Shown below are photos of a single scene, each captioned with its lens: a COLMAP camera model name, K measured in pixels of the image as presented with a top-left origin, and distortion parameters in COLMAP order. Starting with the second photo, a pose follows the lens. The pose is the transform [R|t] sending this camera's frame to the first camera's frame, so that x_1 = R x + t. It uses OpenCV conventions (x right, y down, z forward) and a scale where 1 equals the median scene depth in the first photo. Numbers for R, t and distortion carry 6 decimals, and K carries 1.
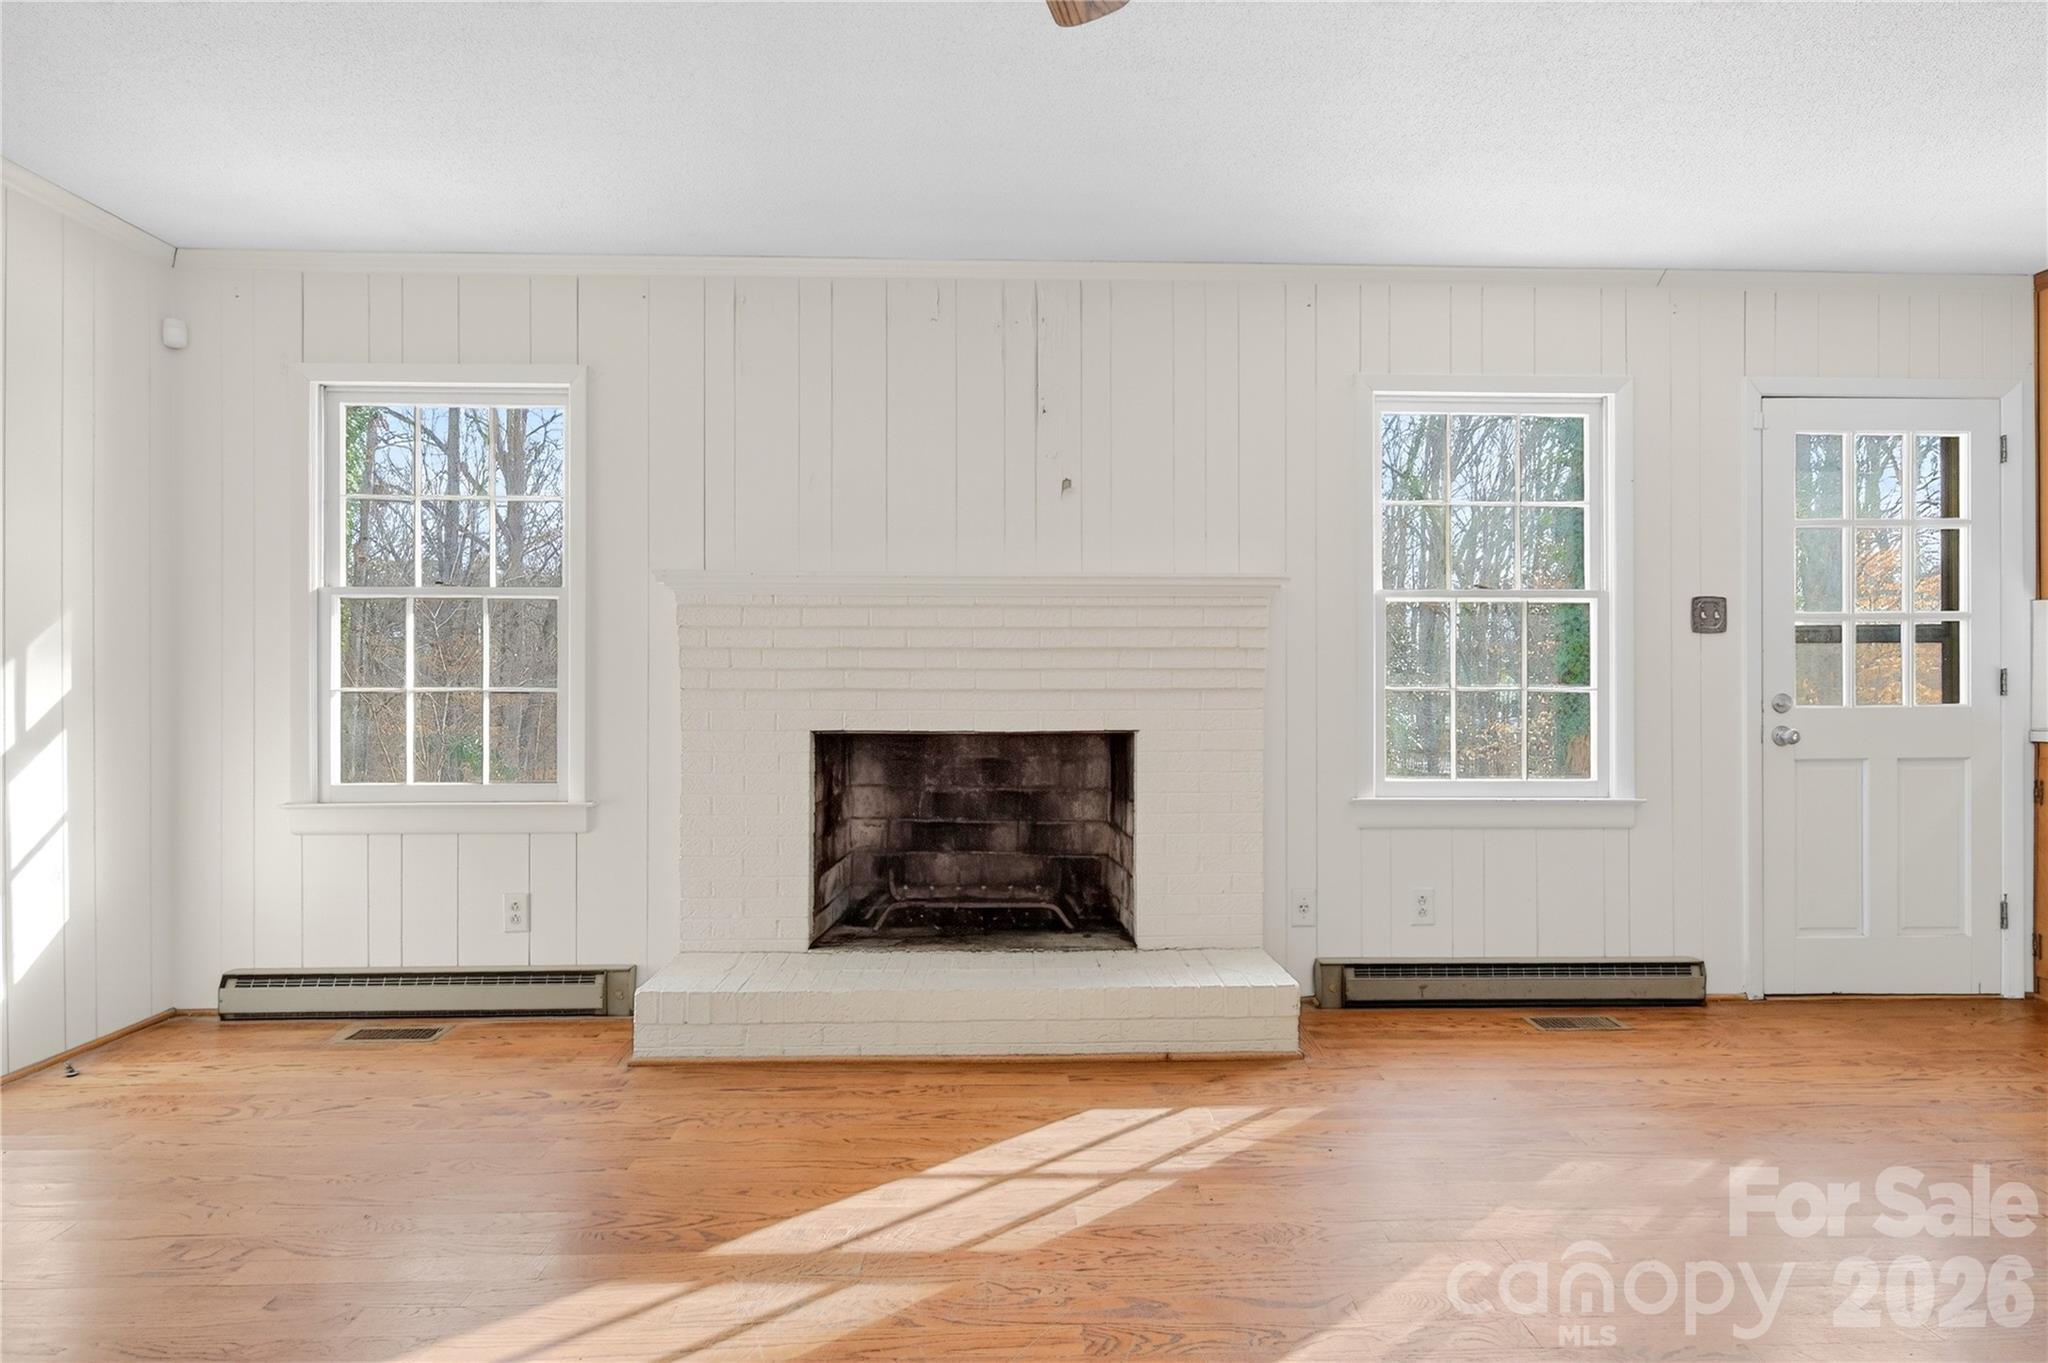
lens RADIAL K [[1107.4, 0, 1051.1], [0, 1107.4, 681.6], [0, 0, 1]] dist [0.002238, 0.001268]
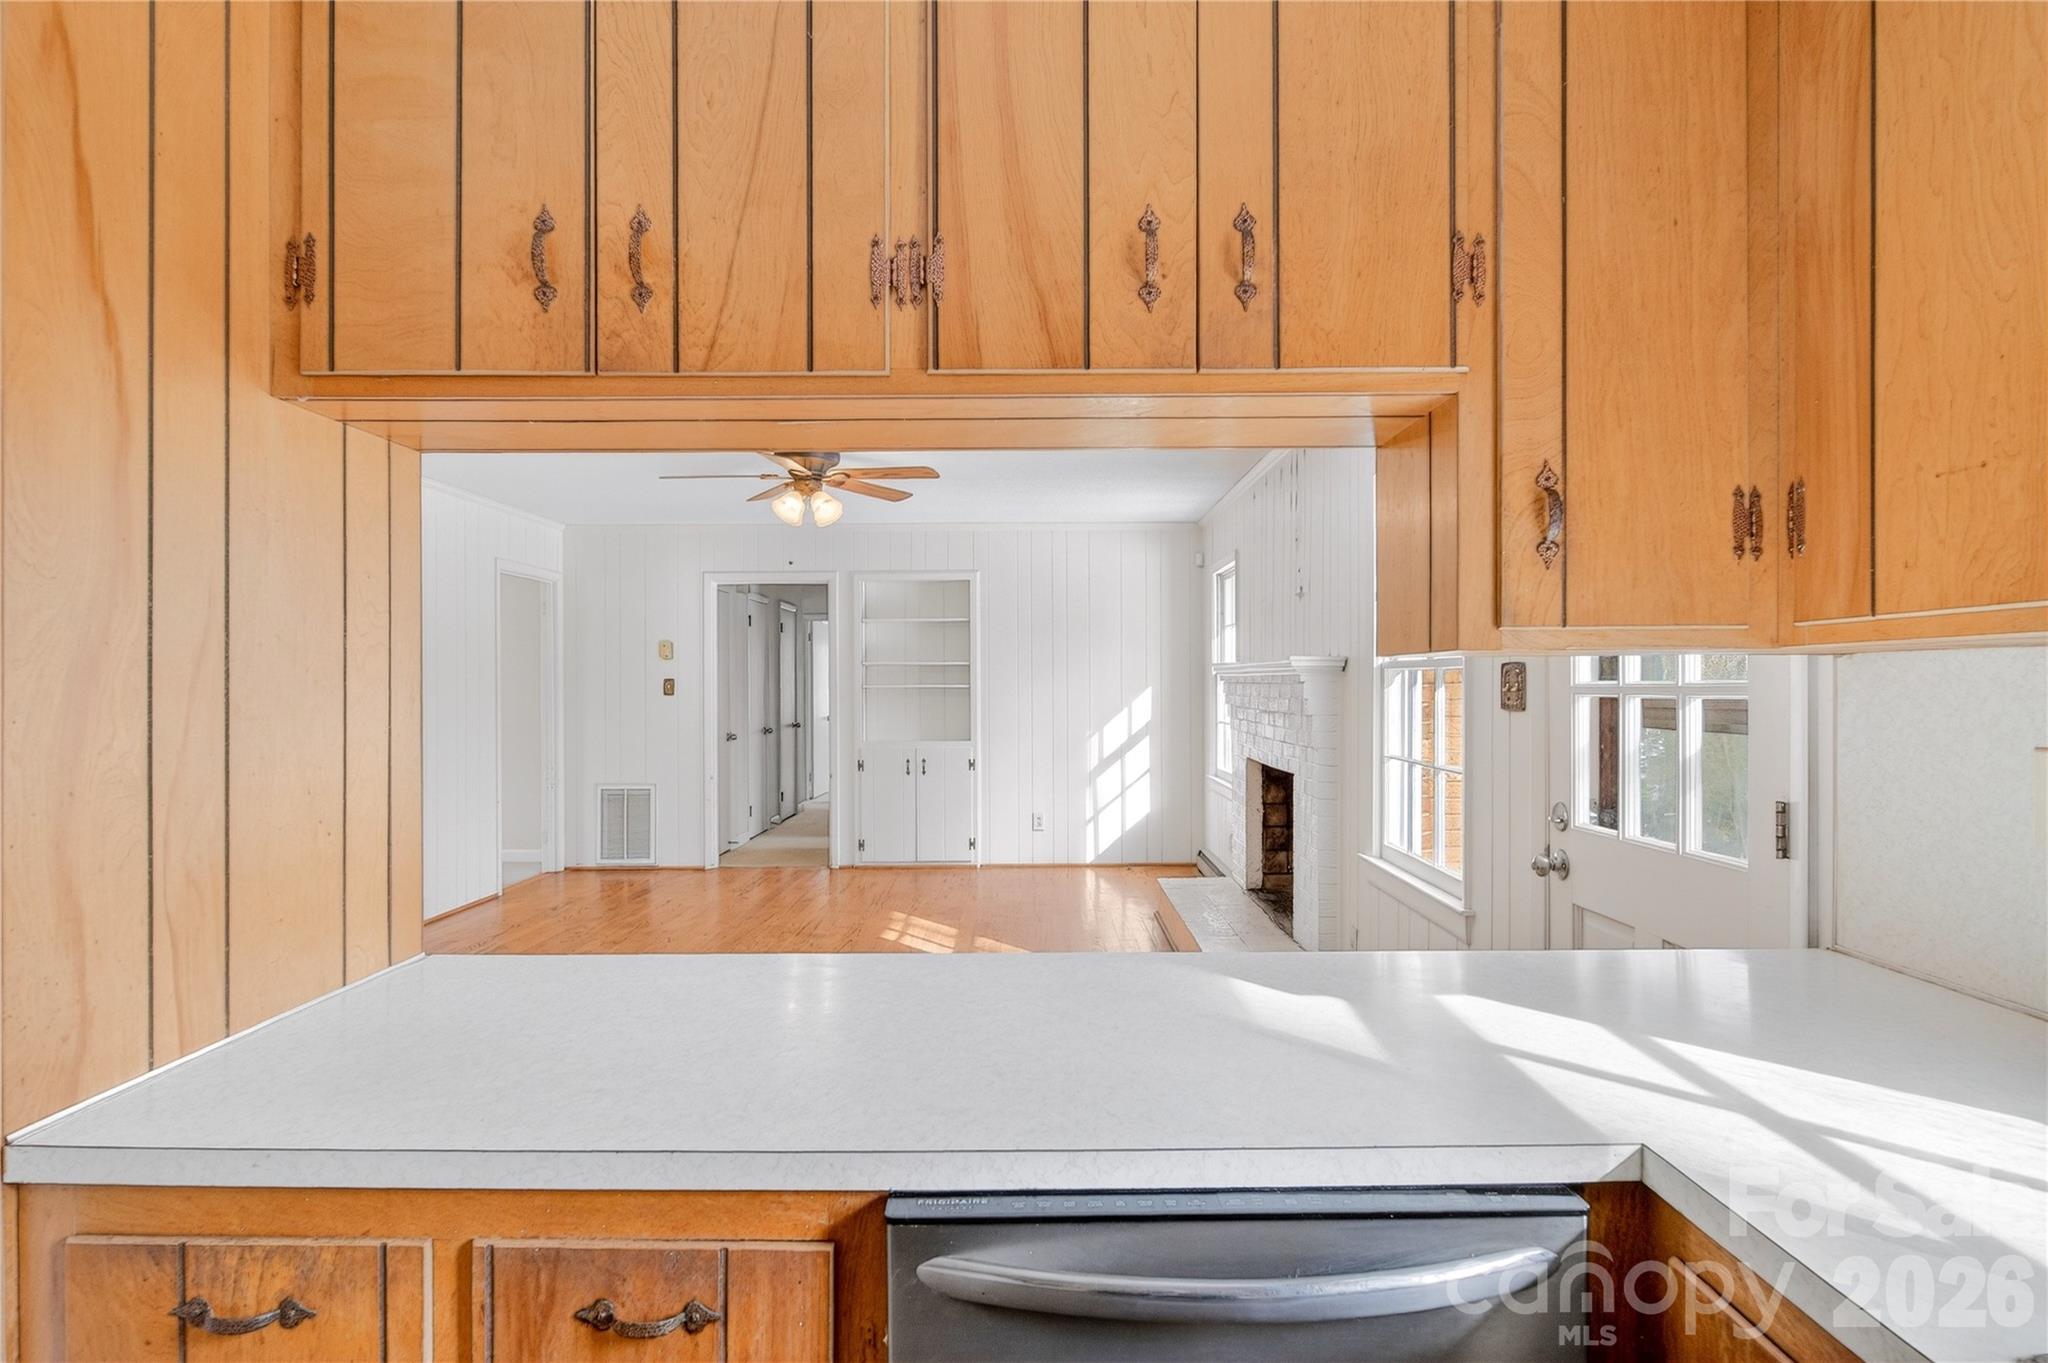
lens RADIAL K [[1107.4, 0, 1025.5], [0, 1107.4, 682.4], [0, 0, 1]] dist [0.002238, 0.001268]
pose [[-0.057887, 0.000490, -0.998323, 1.373588], [0.003964, 0.999992, 0.000261, -0.063419], [0.998315, -0.003942, -0.057889, 0.731033]]
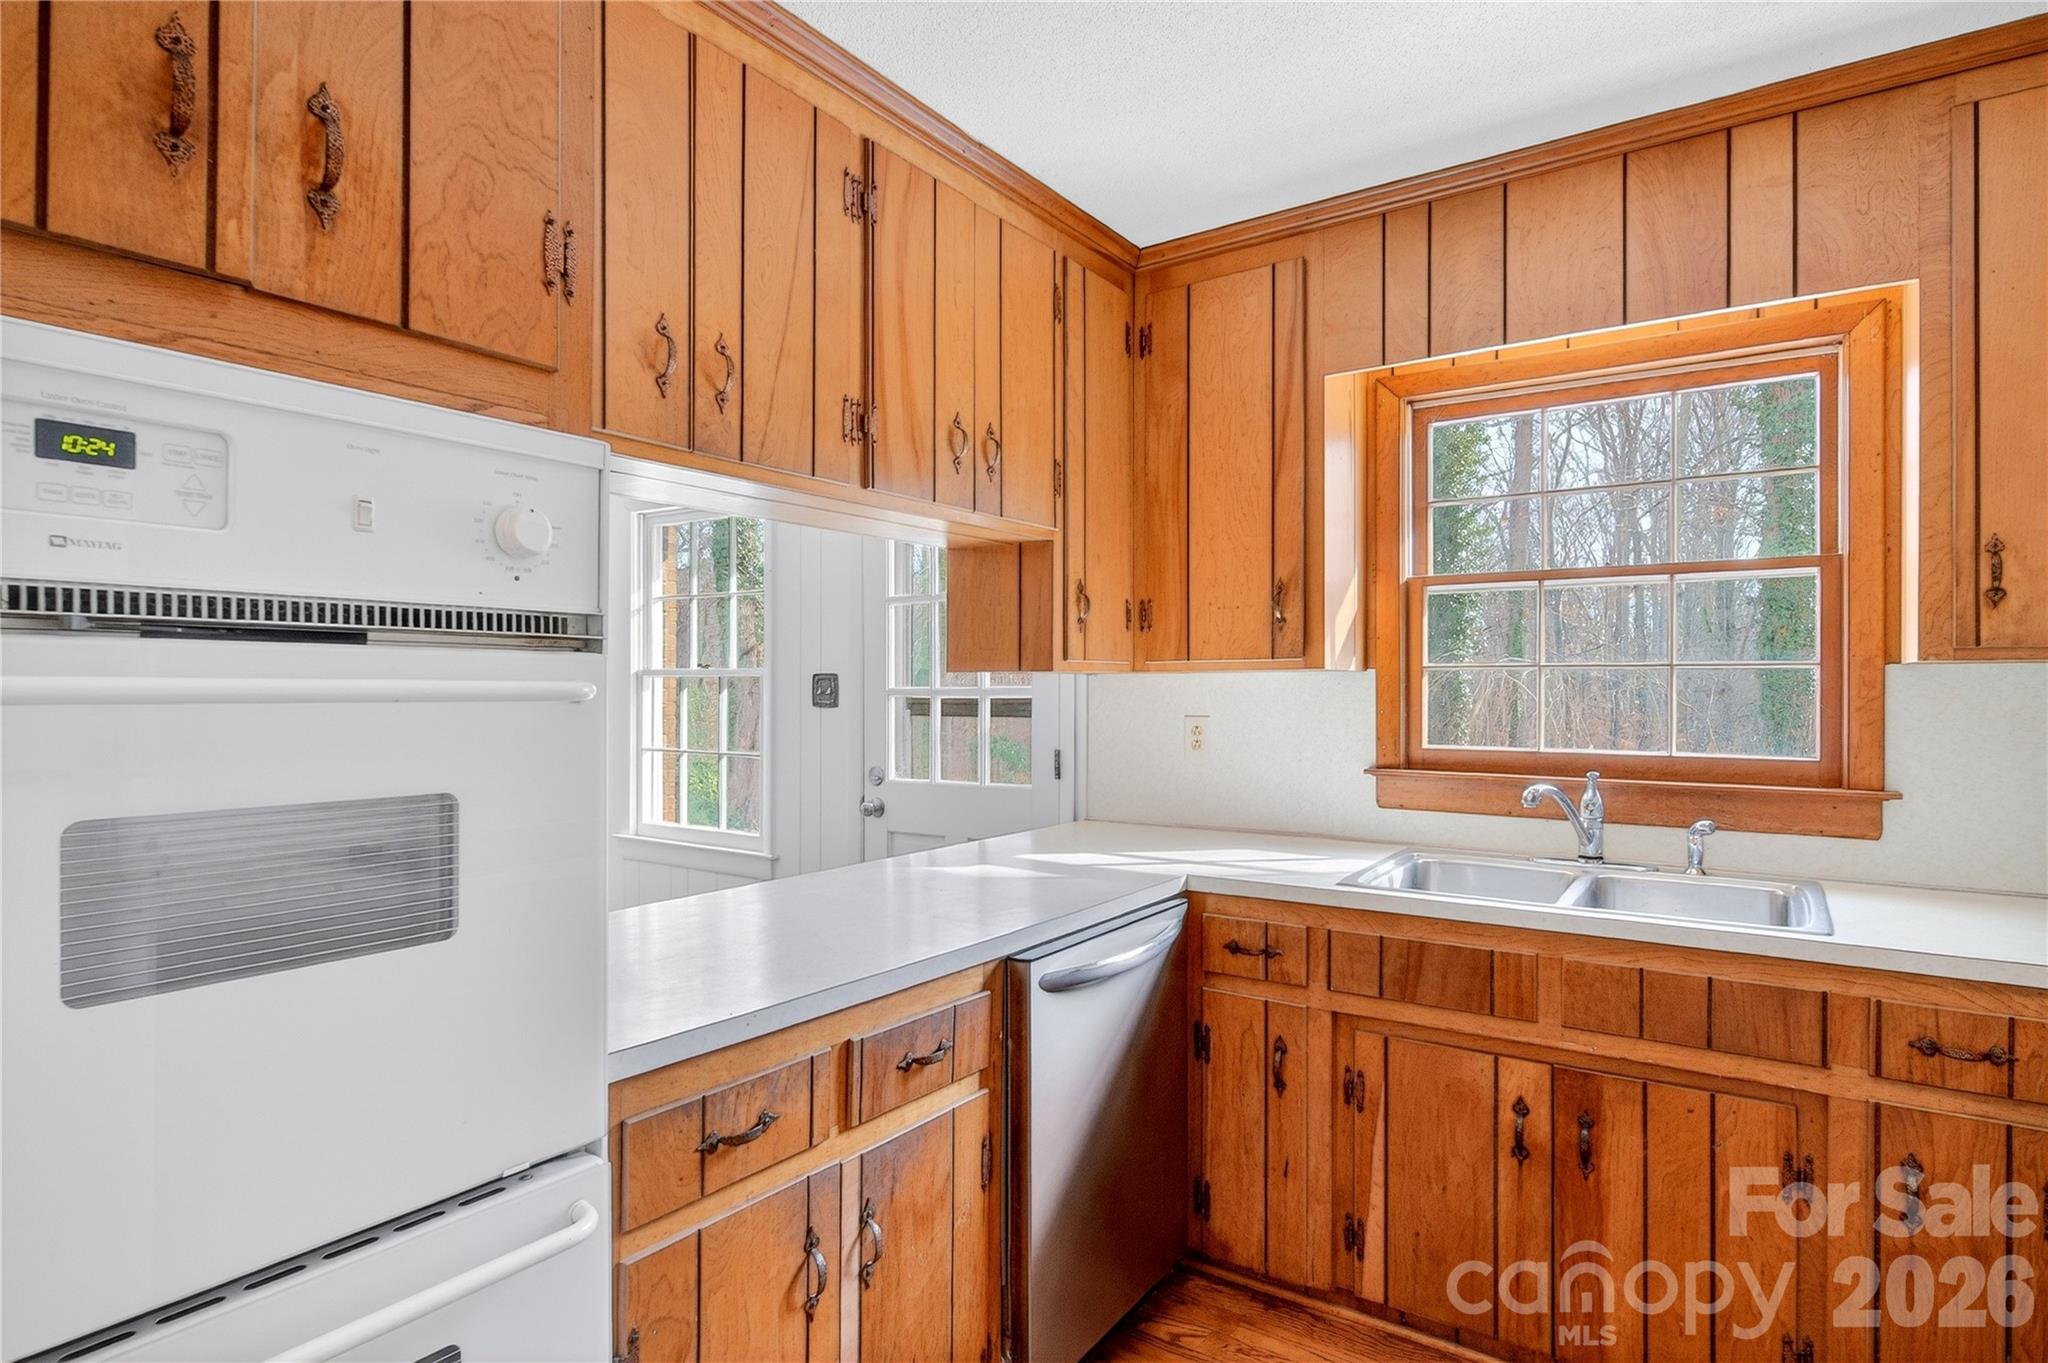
lens RADIAL K [[1107.4, 0, 1007.9], [0, 1107.4, 692.5], [0, 0, 1]] dist [0.002238, 0.001268]
pose [[0.786041, -0.000353, -0.618174, 1.423157], [0.002792, 0.999992, 0.002979, -0.061748], [0.618168, -0.004067, 0.786035, 0.269707]]
